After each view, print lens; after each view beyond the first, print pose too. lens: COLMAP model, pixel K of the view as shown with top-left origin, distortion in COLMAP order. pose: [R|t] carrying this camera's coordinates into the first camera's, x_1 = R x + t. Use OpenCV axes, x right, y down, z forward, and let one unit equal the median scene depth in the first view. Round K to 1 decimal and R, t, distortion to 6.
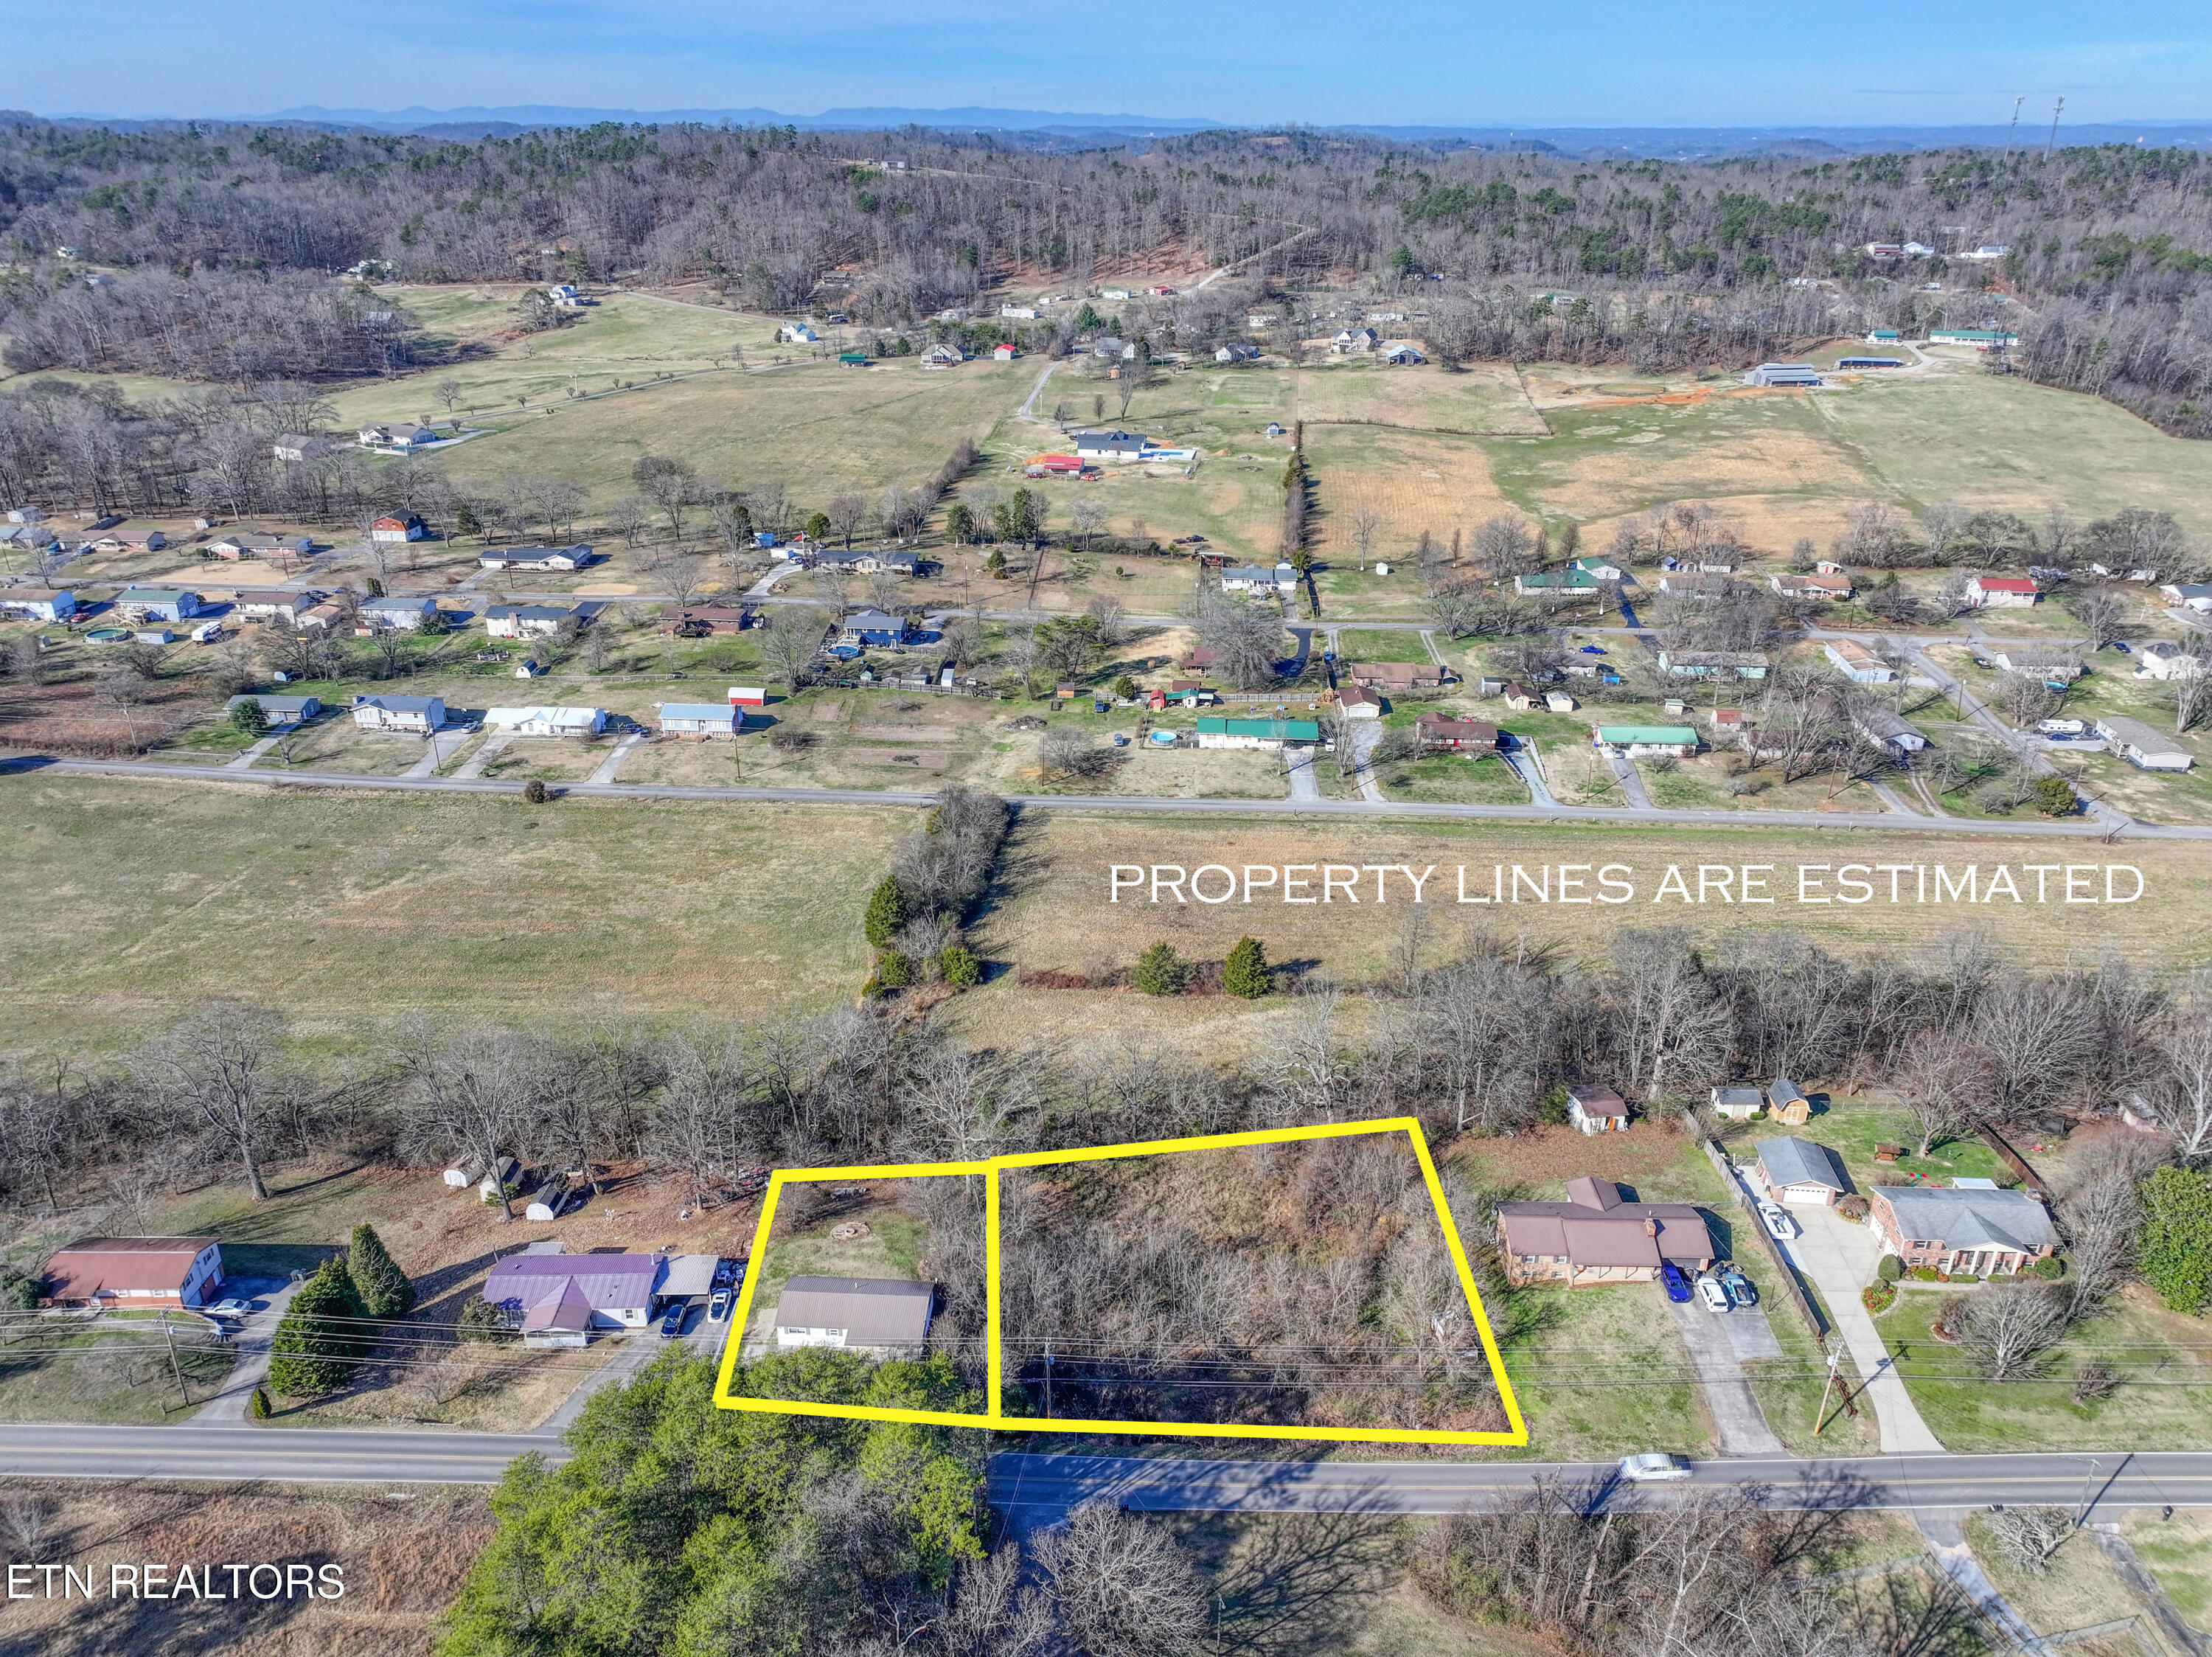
lens RADIAL K [[1565.3, 0, 1118.6], [0, 1565.3, 830.6], [0, 0, 1]] dist [0.005248, 0.009824]
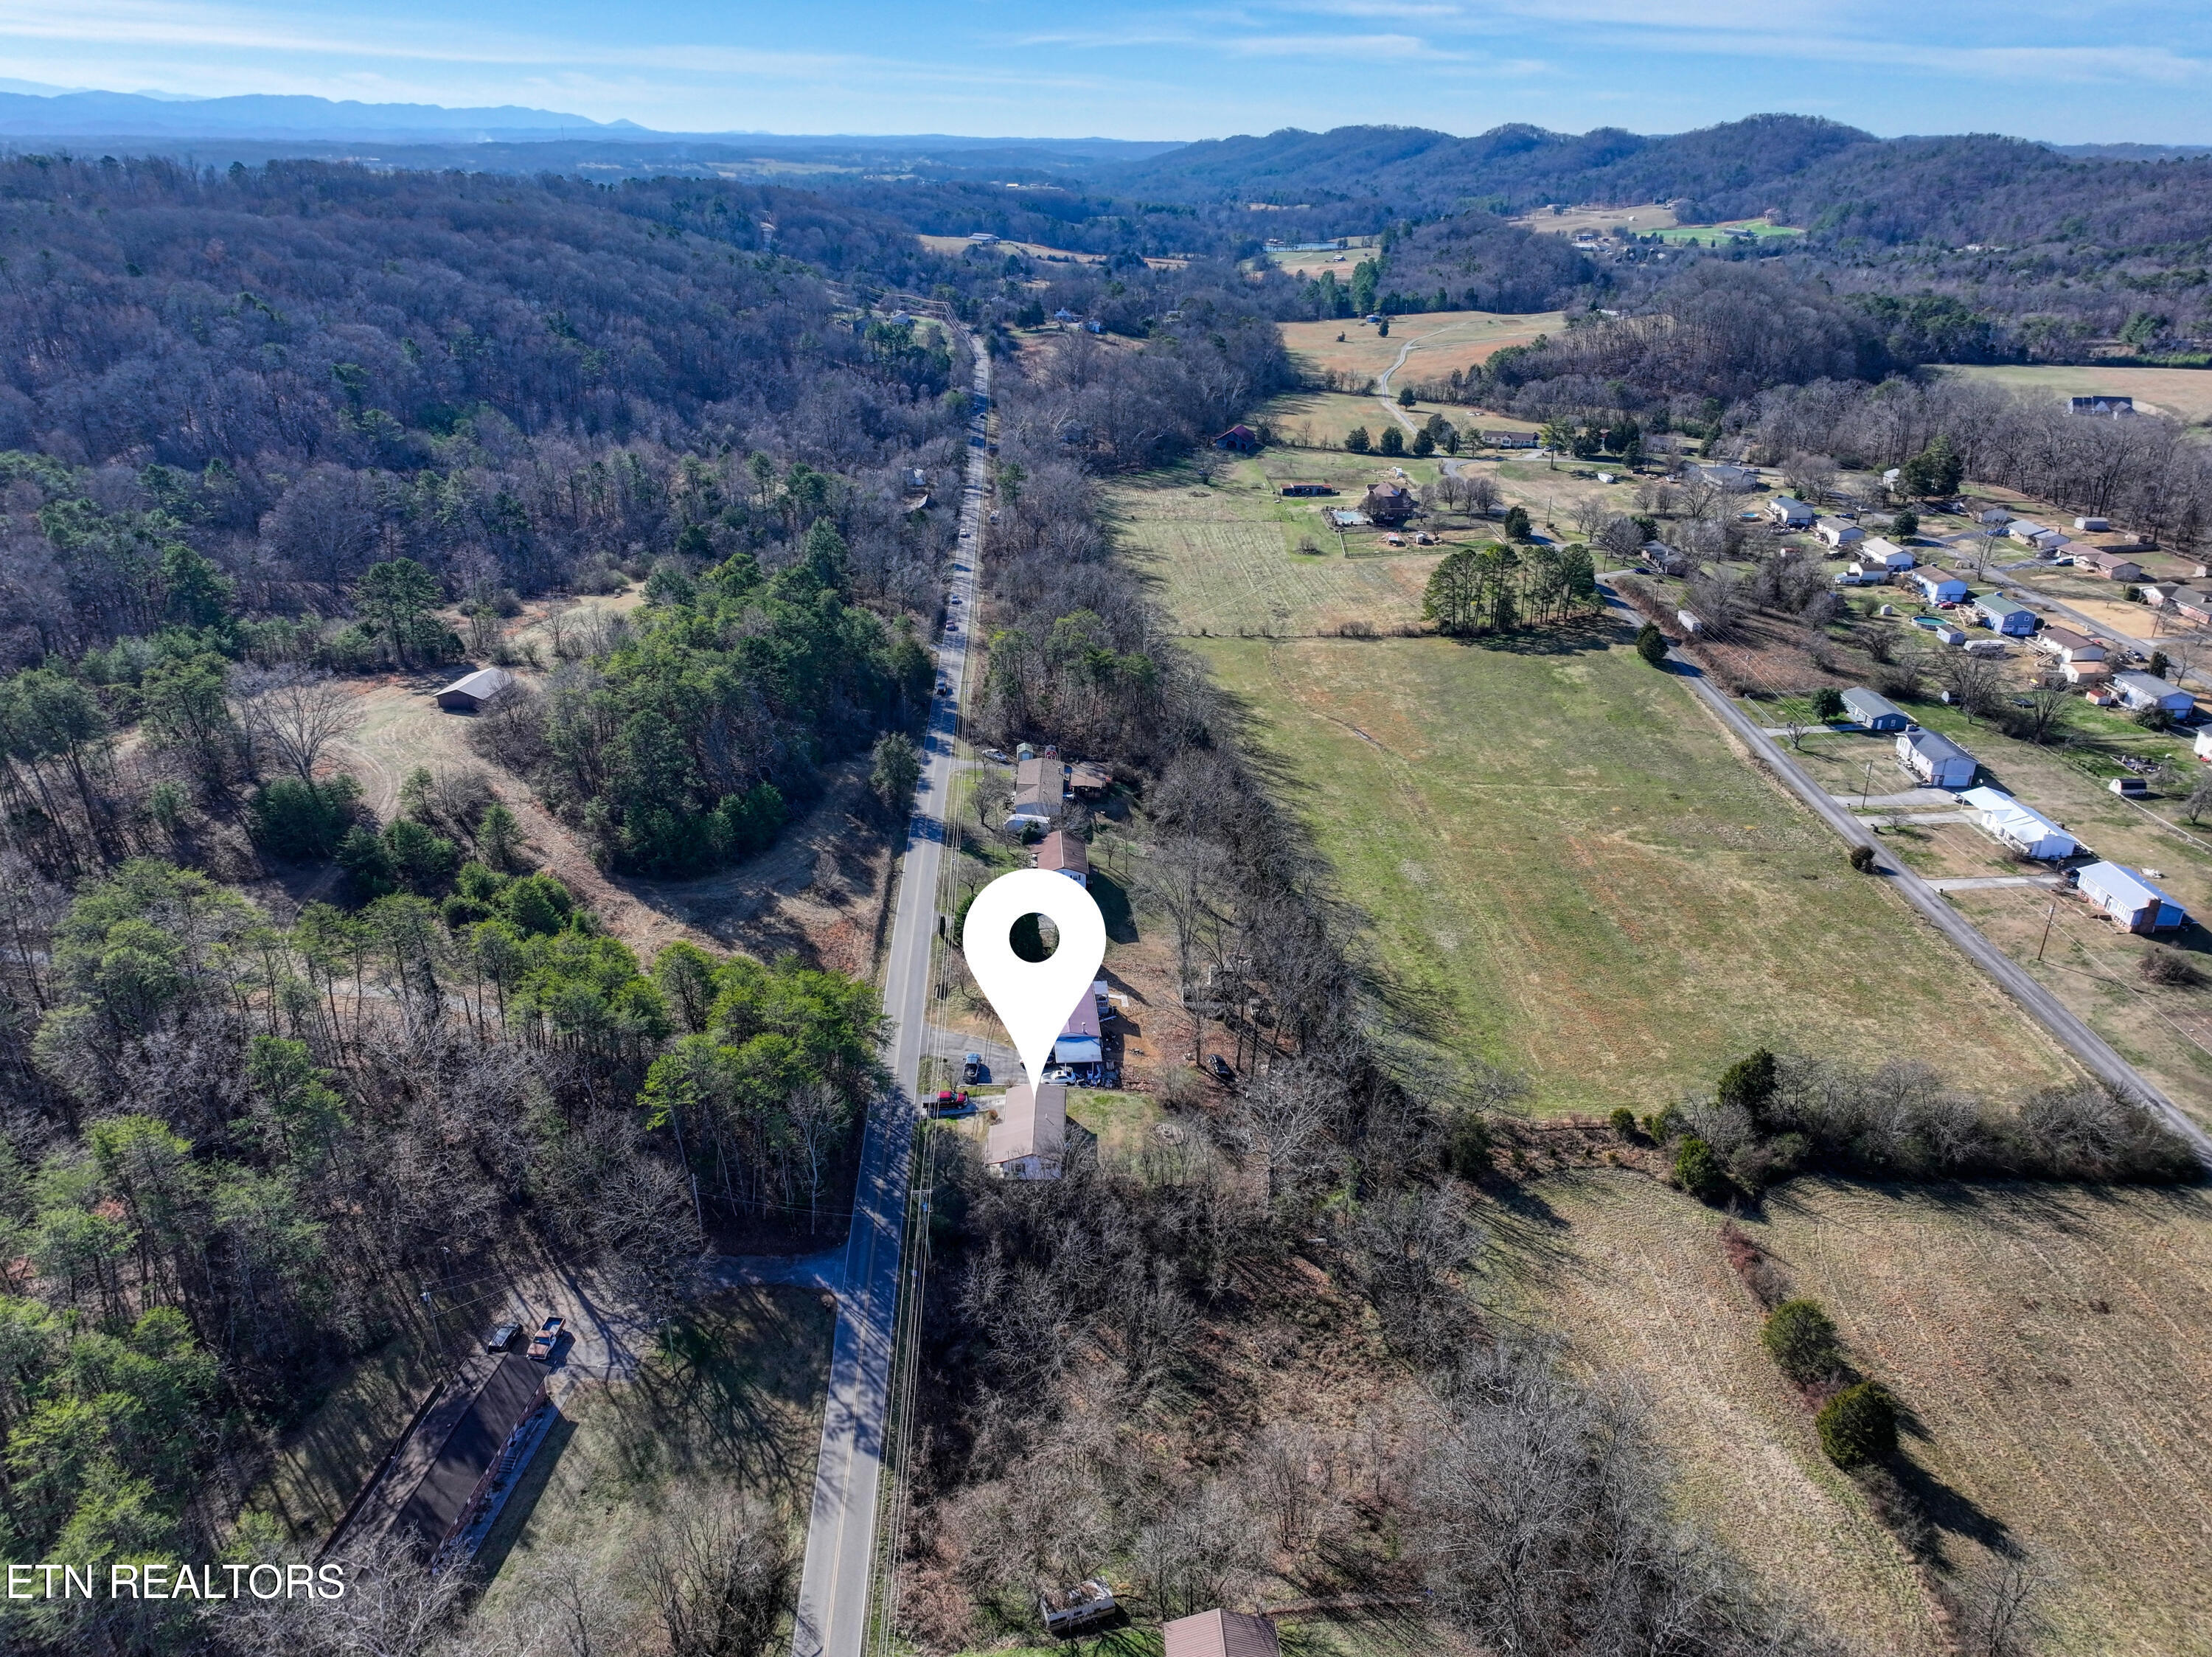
lens RADIAL K [[1565.3, 0, 1118.6], [0, 1565.3, 830.6], [0, 0, 1]] dist [0.005248, 0.009824]
pose [[0.066293, 0.402424, -0.913050, 0.917970], [-0.418787, 0.841786, 0.340608, -0.352209], [0.905662, 0.359793, 0.224335, 0.790015]]
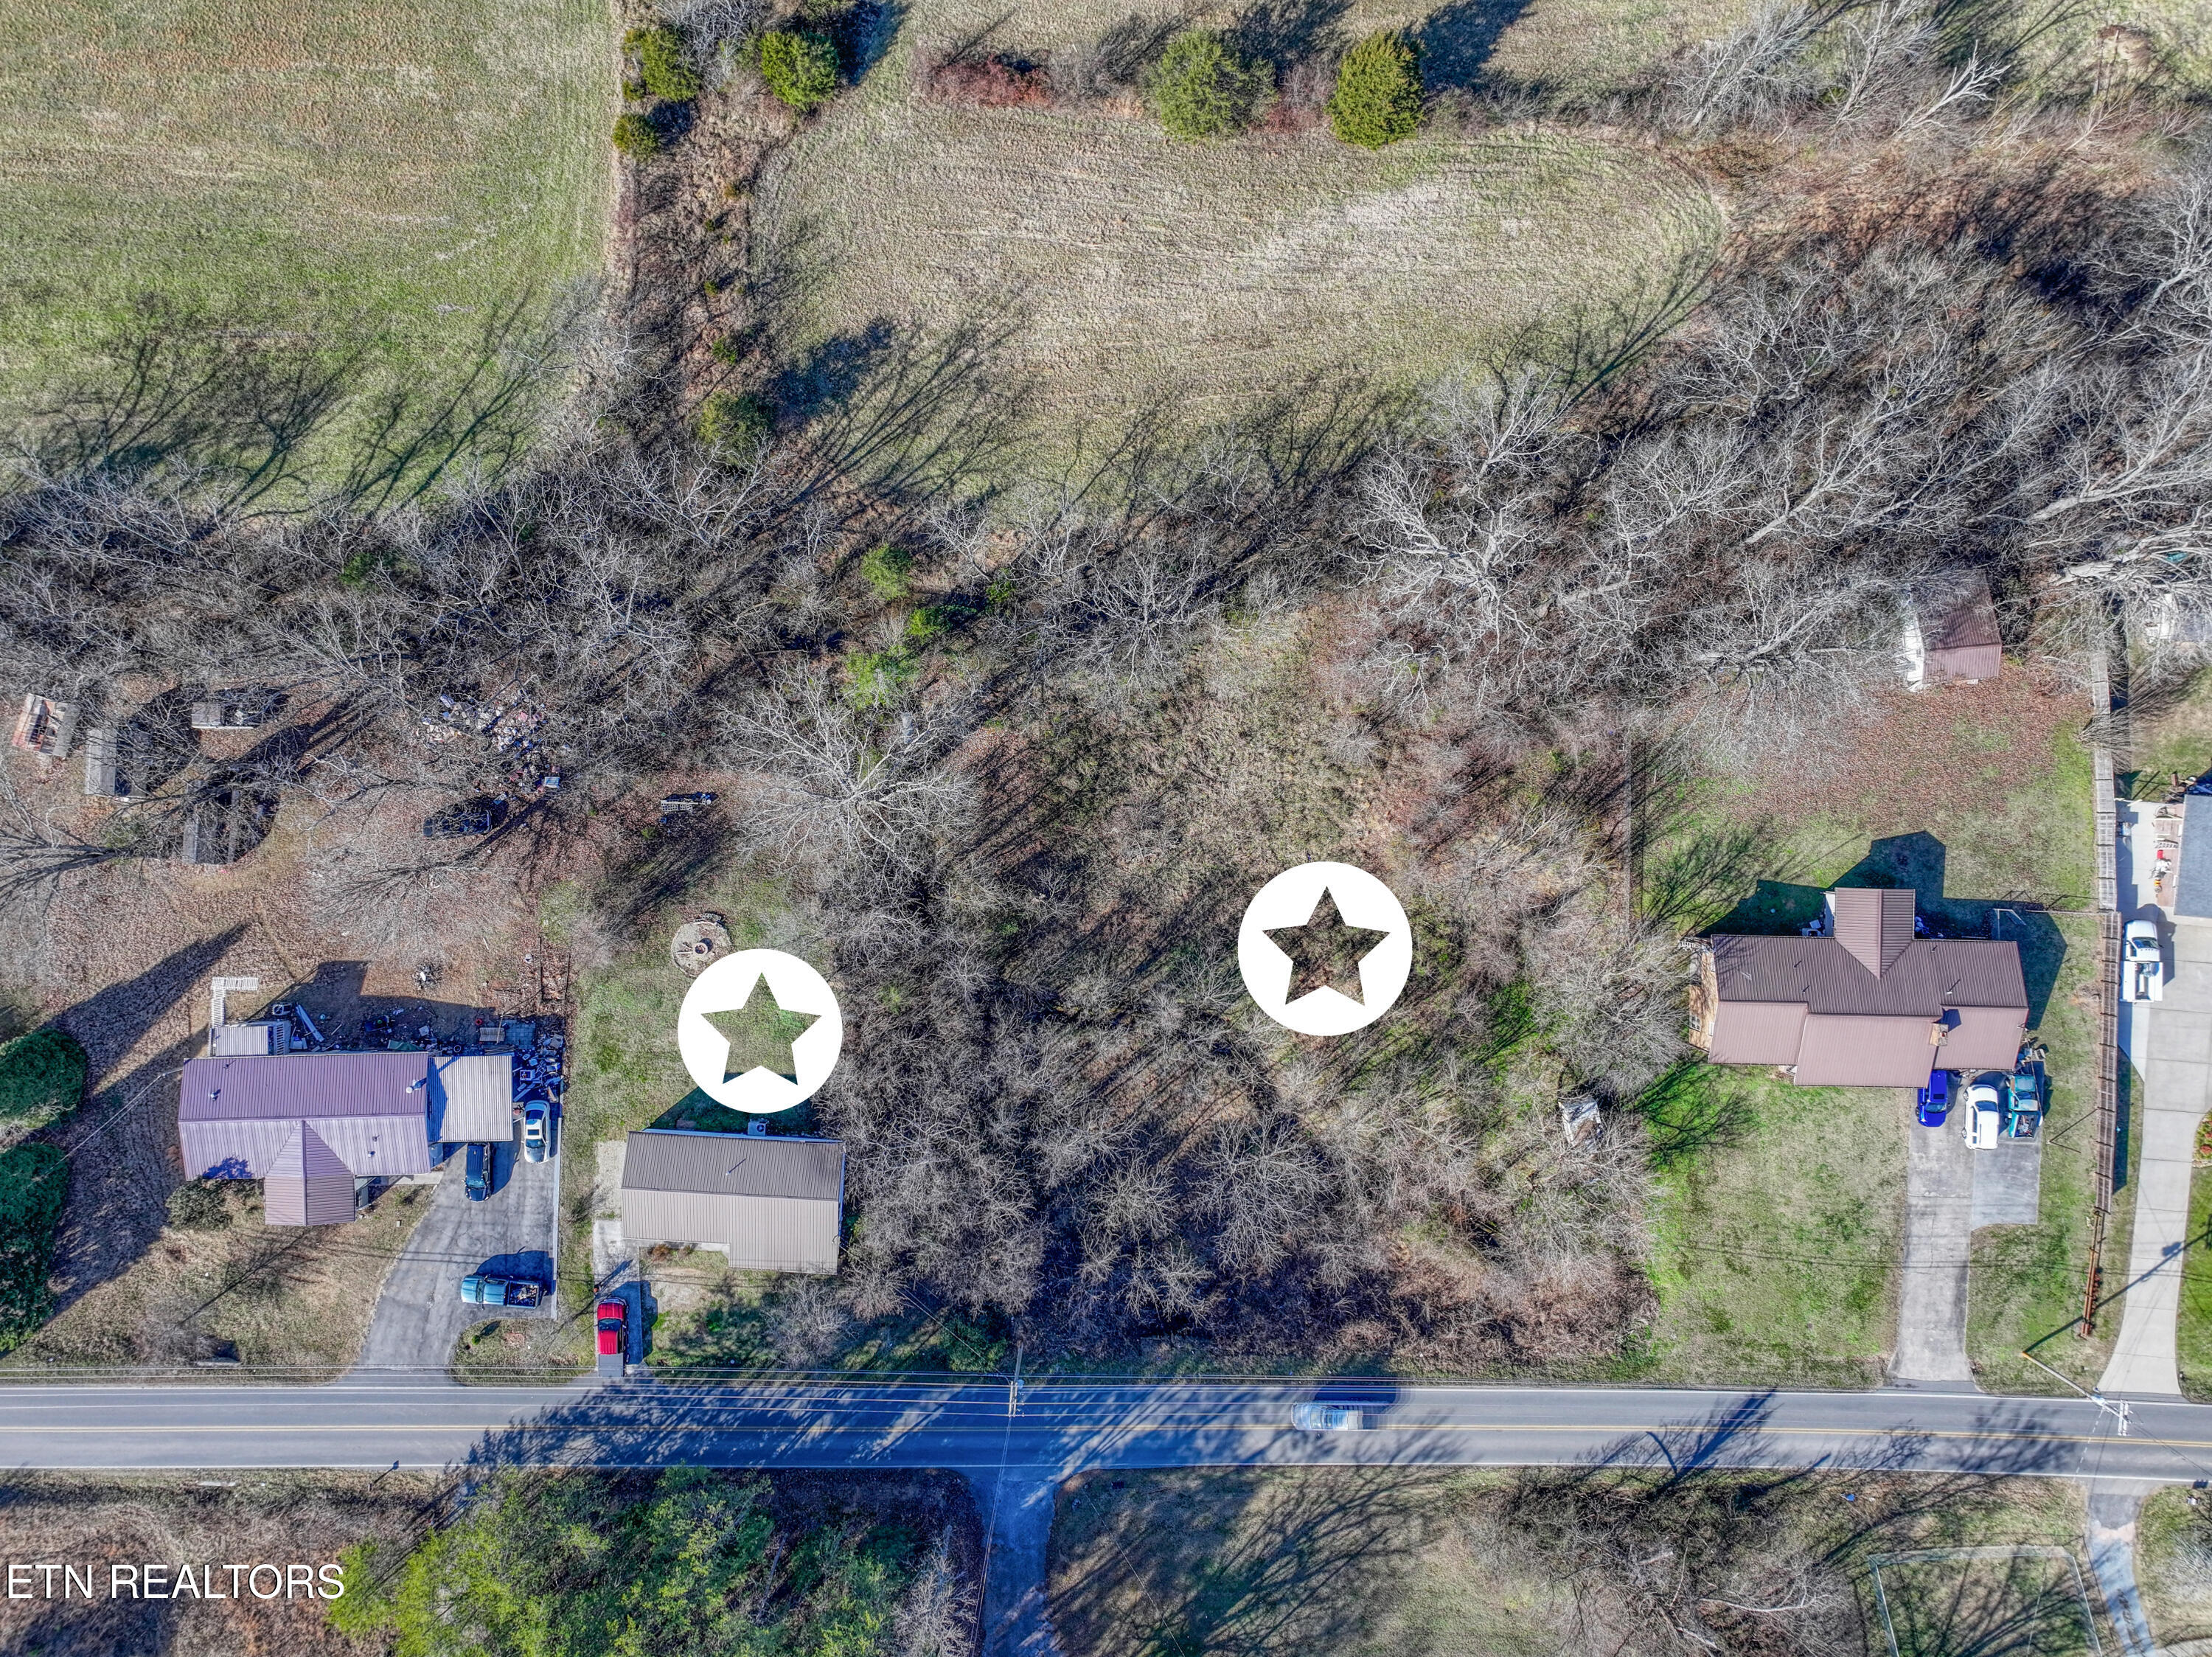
lens RADIAL K [[1552.3, 0, 1096.1], [0, 1552.3, 819.8], [0, 0, 1]] dist [-0.000279, 0.014325]
pose [[0.999972, 0.007064, 0.002398, -0.012727], [-0.005071, 0.408001, 0.912967, -0.431758], [0.005471, -0.912954, 0.408025, 0.966374]]
